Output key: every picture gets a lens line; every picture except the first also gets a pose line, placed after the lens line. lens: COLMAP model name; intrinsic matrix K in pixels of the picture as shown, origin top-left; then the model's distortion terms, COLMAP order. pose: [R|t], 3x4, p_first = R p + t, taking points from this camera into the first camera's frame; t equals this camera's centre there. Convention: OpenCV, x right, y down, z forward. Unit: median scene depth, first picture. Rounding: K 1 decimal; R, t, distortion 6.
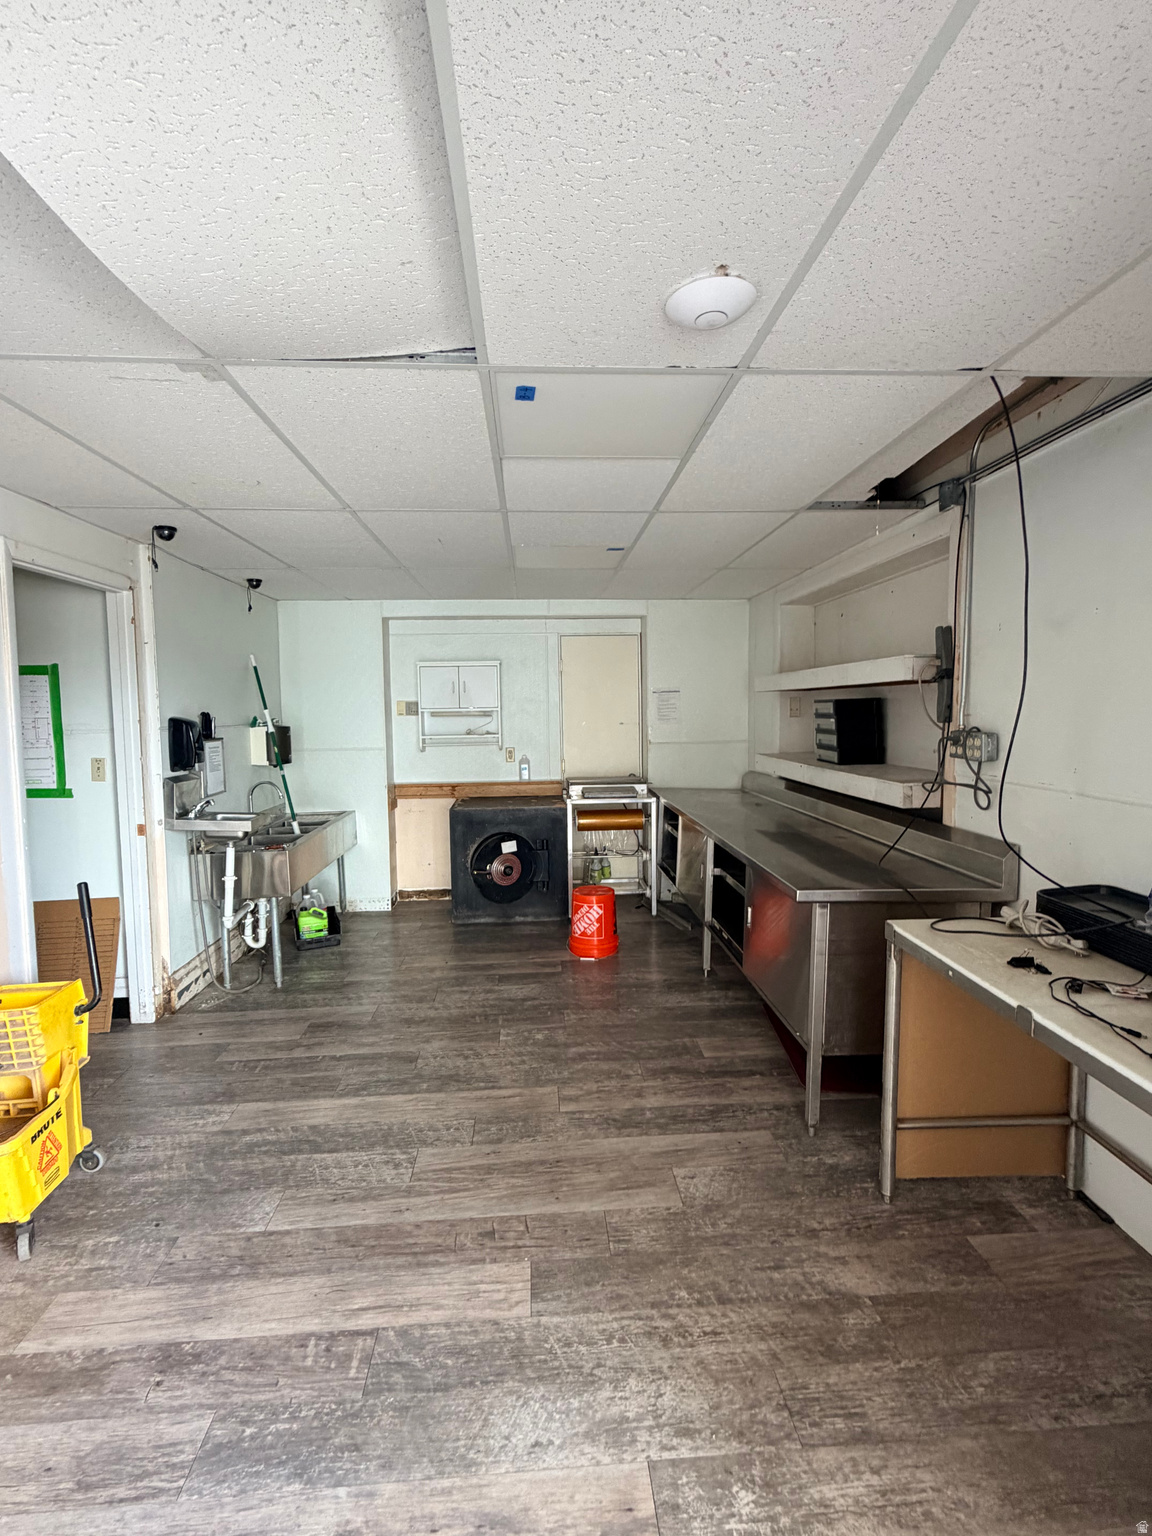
lens RADIAL K [[726.7, 0, 576.0], [0, 726.7, 768.0], [0, 0, 1]] dist [0.003357, 0.006390]
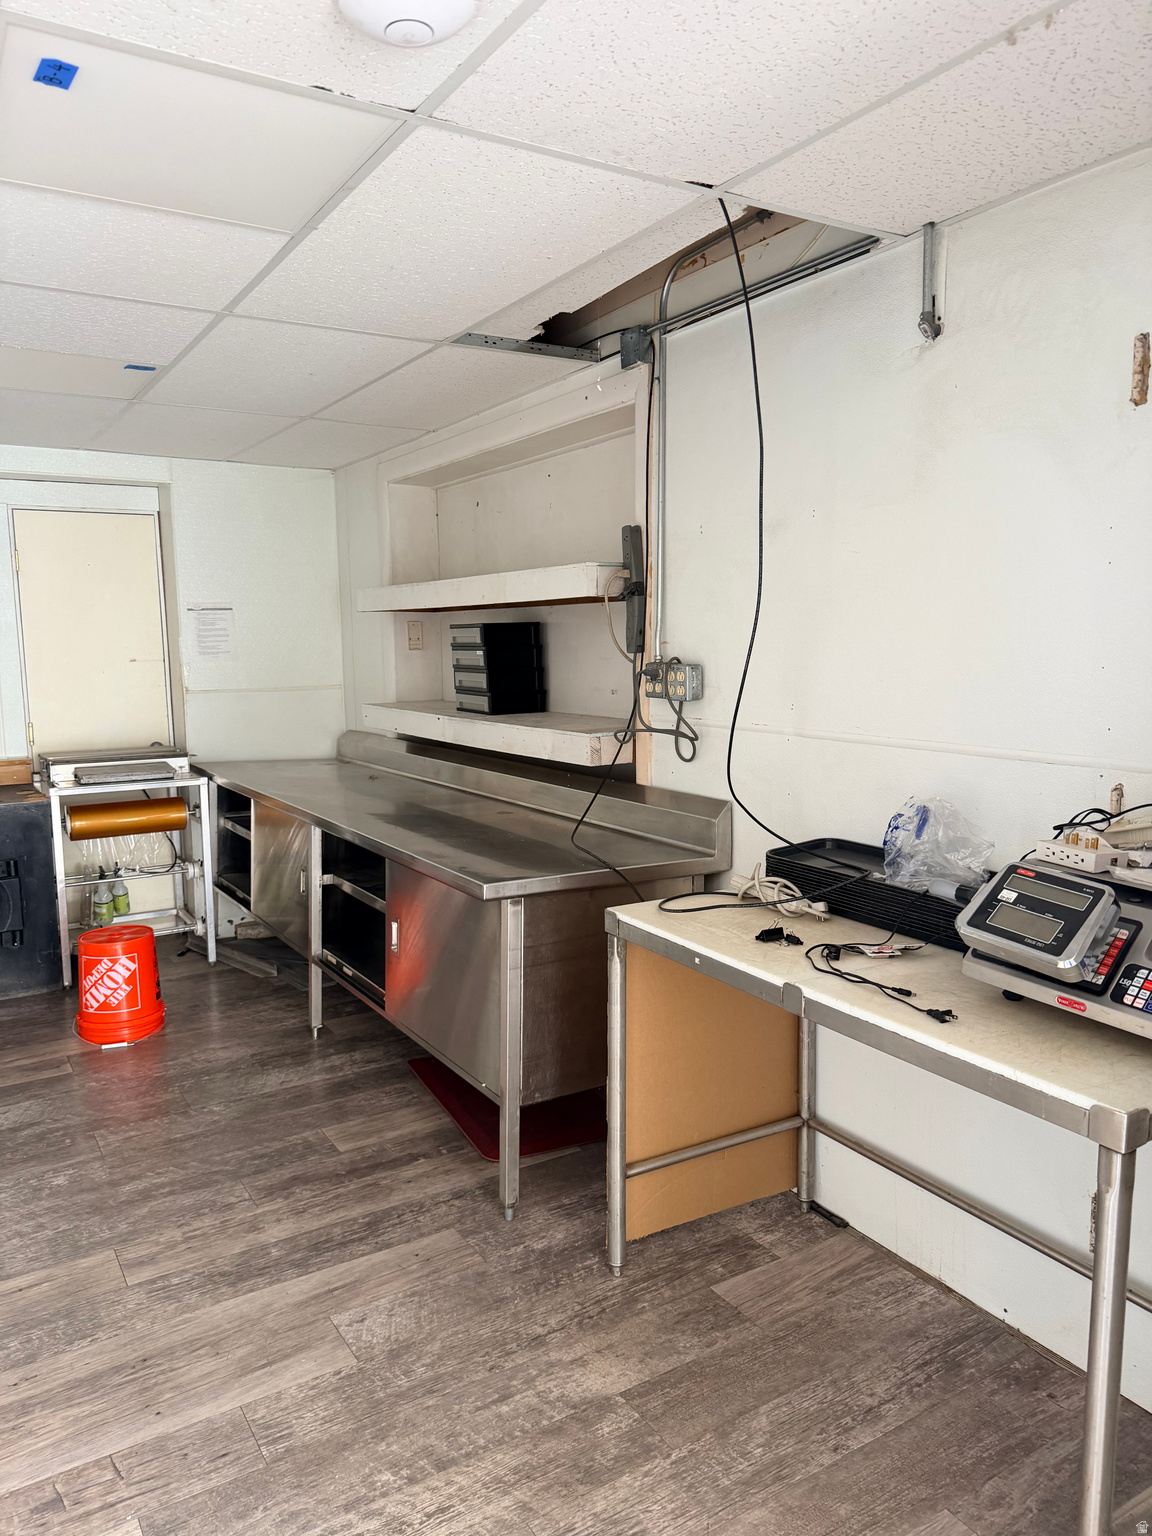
lens RADIAL K [[1097.8, 0, 576.7], [0, 1097.8, 779.0], [0, 0, 1]] dist [0.078645, -0.060773]
pose [[0.885151, -0.056245, 0.461891, -0.103455], [0.037176, 0.998043, 0.050289, 0.011990], [-0.463816, -0.027342, 0.885510, -0.002057]]
